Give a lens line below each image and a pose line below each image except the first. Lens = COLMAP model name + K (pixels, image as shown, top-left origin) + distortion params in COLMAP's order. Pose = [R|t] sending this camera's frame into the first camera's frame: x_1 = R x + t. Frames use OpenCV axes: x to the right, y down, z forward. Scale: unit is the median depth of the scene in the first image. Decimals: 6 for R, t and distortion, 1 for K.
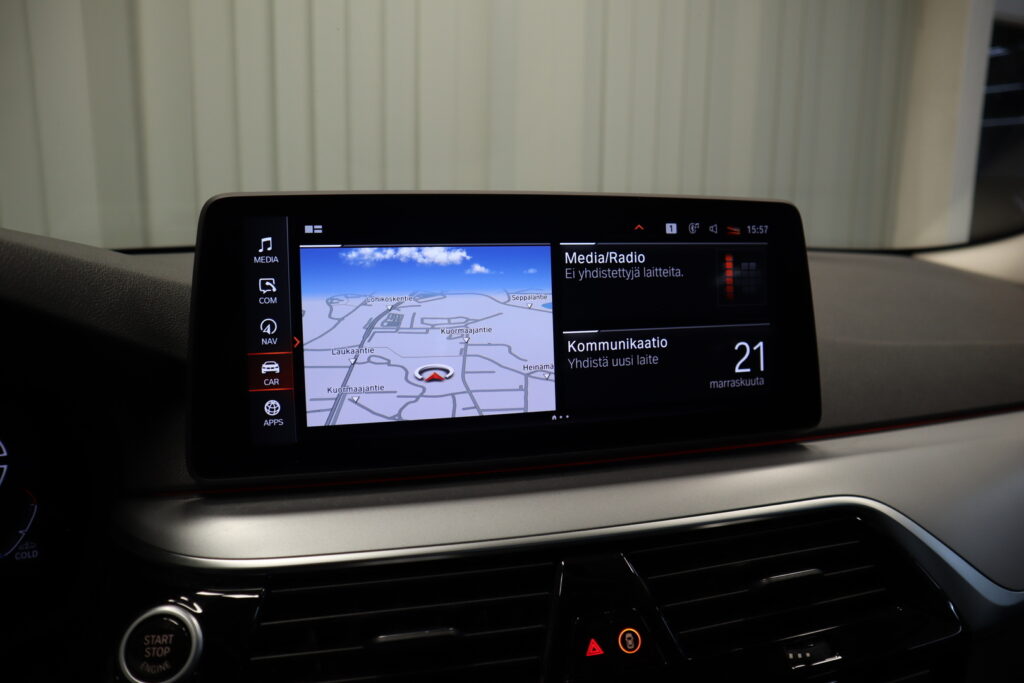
lens RADIAL K [[707.5, 0, 512.0], [0, 707.5, 341.5], [0, 0, 1]] dist [-0.117449, 0.062998]
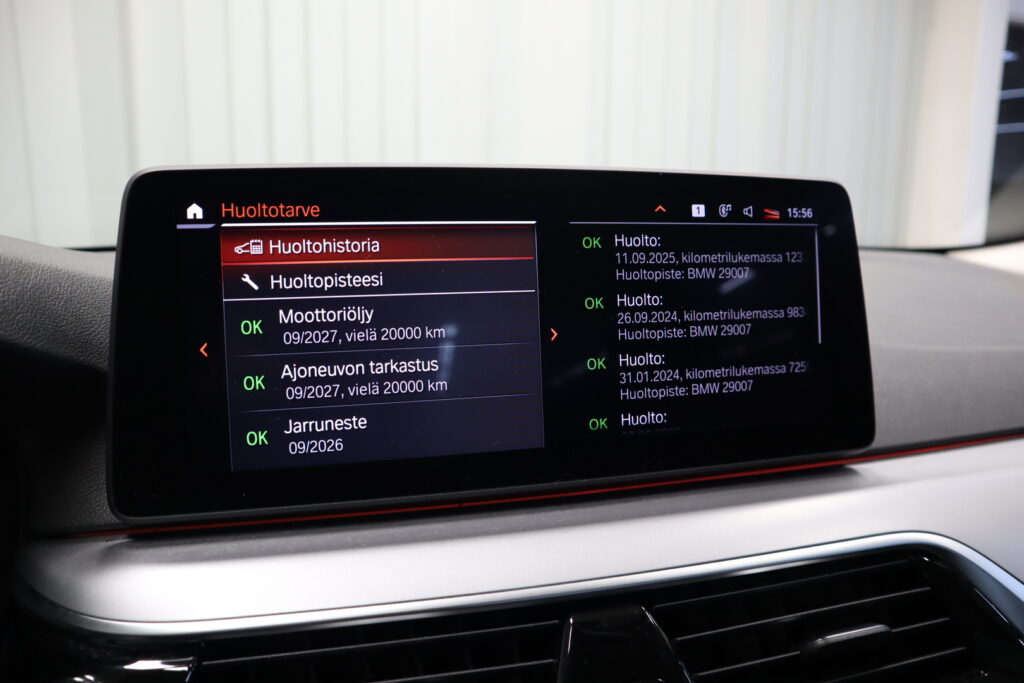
lens RADIAL K [[702.6, 0, 511.2], [0, 702.6, 346.6], [0, 0, 1]] dist [-0.101365, 0.049934]
pose [[0.999960, -0.004991, -0.007412, 0.011208], [0.004939, 0.999963, -0.006985, 0.005853], [0.007447, 0.006949, 0.999948, 0.198393]]
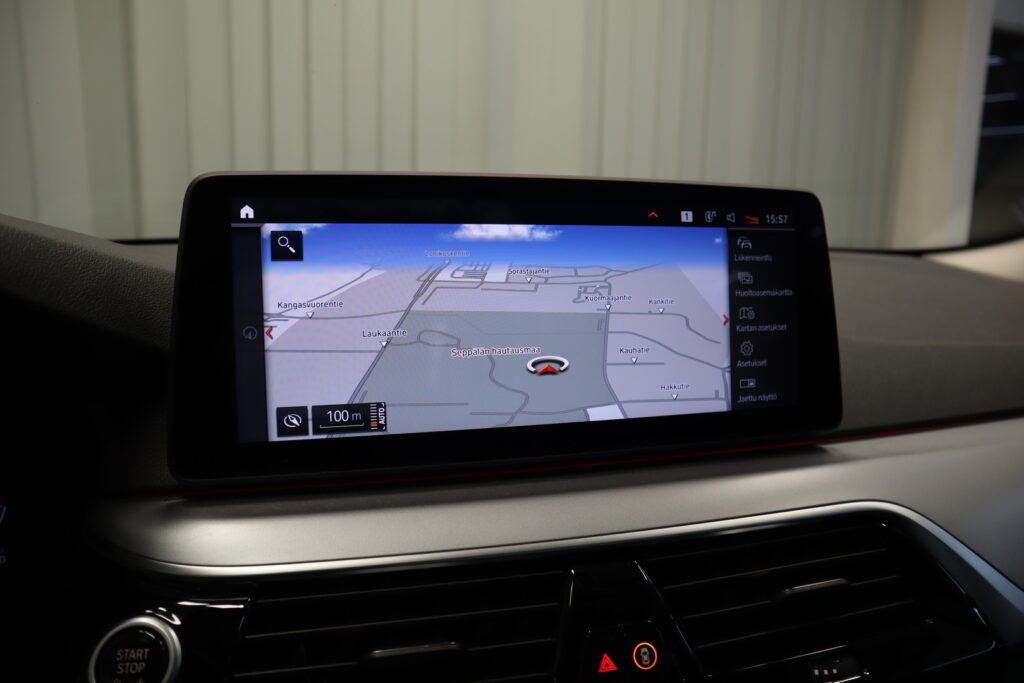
lens RADIAL K [[707.5, 0, 512.0], [0, 707.5, 341.5], [0, 0, 1]] dist [-0.117449, 0.062998]
pose [[0.999951, 0.006395, 0.007558, -0.016776], [-0.006332, 0.999946, -0.008284, 0.019014], [-0.007610, 0.008236, 0.999937, 0.069069]]
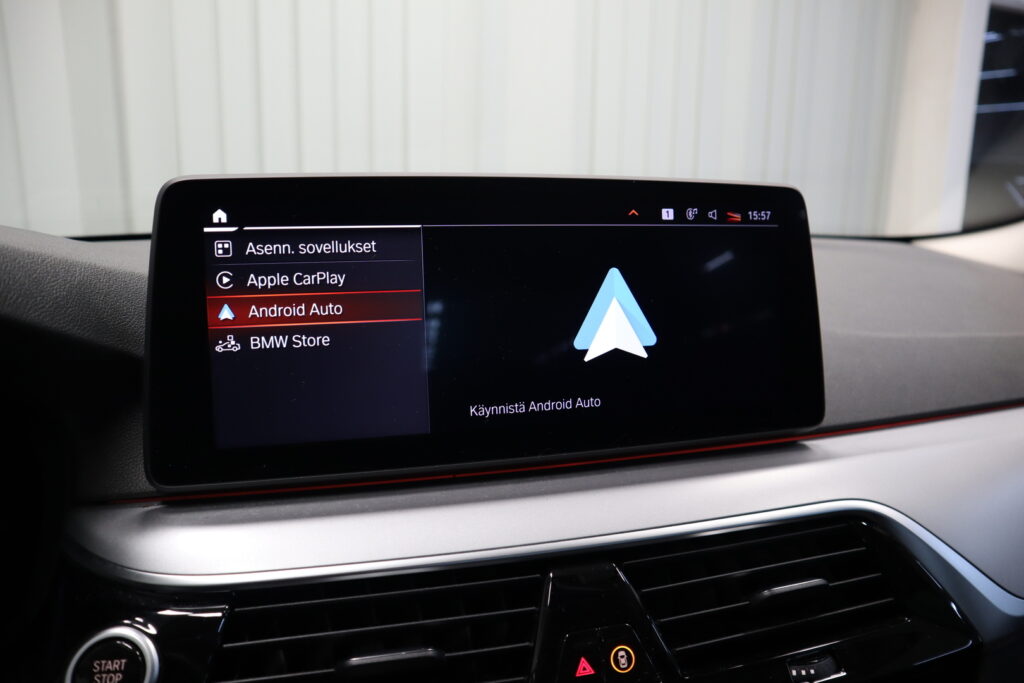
lens RADIAL K [[707.5, 0, 512.0], [0, 707.5, 341.5], [0, 0, 1]] dist [-0.117449, 0.062998]
pose [[0.999918, -0.000817, 0.012755, 0.009146], [0.000543, 0.999768, 0.021513, -0.014012], [-0.012770, -0.021504, 0.999687, 0.077097]]
